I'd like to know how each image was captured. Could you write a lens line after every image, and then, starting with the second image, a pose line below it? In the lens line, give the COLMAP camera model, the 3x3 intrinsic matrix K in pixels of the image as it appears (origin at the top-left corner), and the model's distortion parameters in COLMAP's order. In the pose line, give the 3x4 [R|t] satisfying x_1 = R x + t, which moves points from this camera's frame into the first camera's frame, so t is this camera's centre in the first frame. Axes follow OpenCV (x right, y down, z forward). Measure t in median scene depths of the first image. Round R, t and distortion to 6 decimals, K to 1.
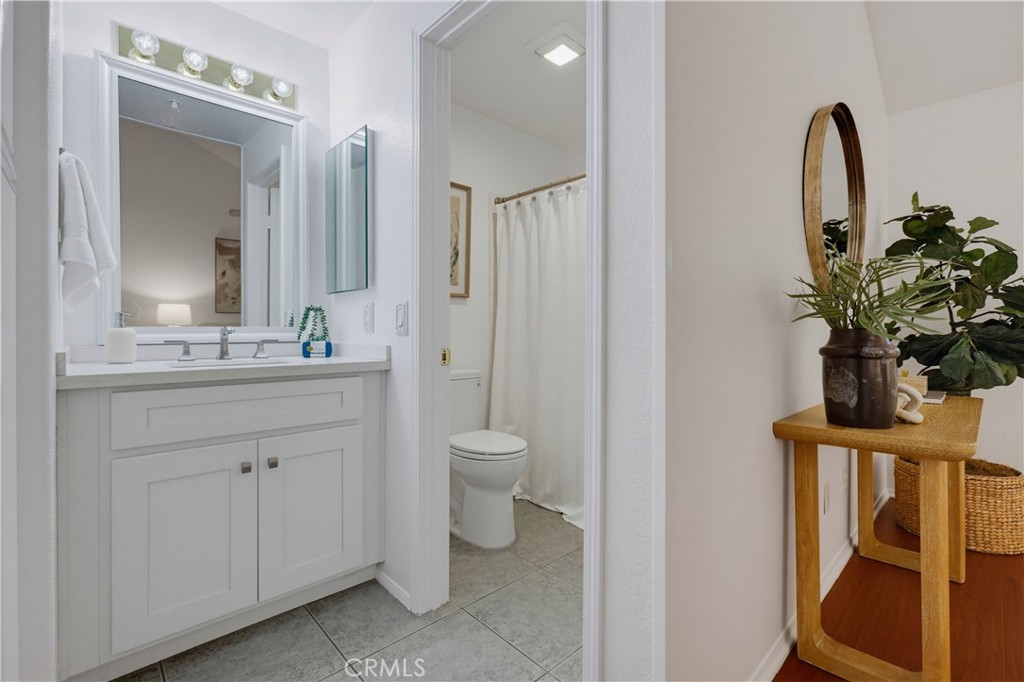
lens RADIAL K [[461.9, 0, 508.9], [0, 461.9, 337.0], [0, 0, 1]] dist [0.001156, 0.000310]
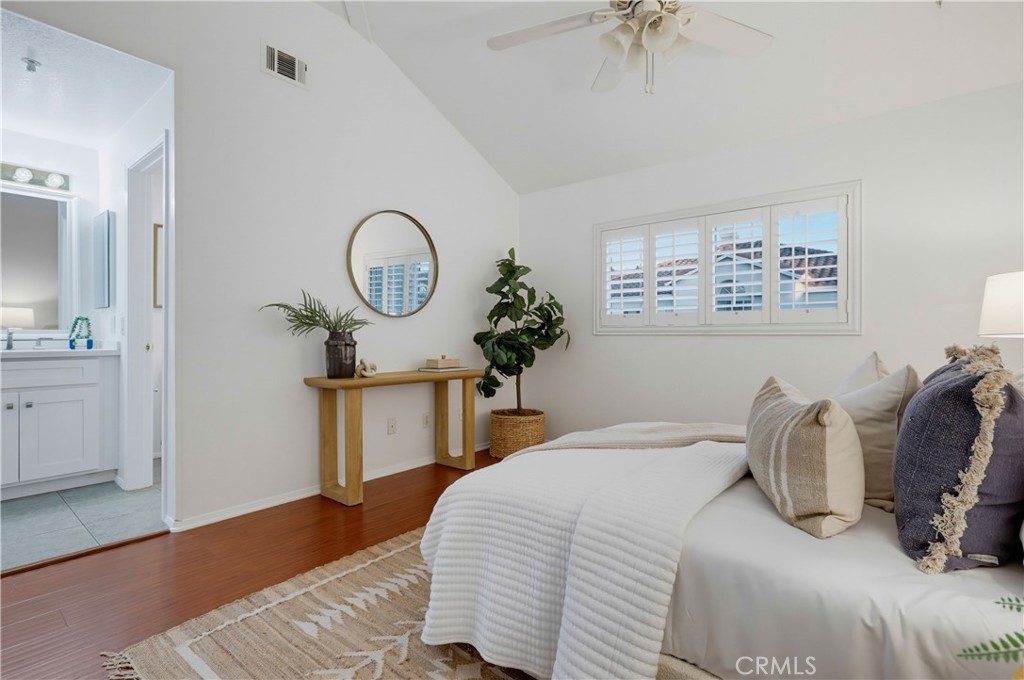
lens RADIAL K [[470.3, 0, 508.0], [0, 470.3, 338.1], [0, 0, 1]] dist [0.000695, 0.000338]
pose [[0.989443, 0.000883, 0.144920, 0.817798], [-0.000424, 0.999995, -0.003195, 0.010631], [-0.144922, 0.003100, 0.989438, -0.834265]]
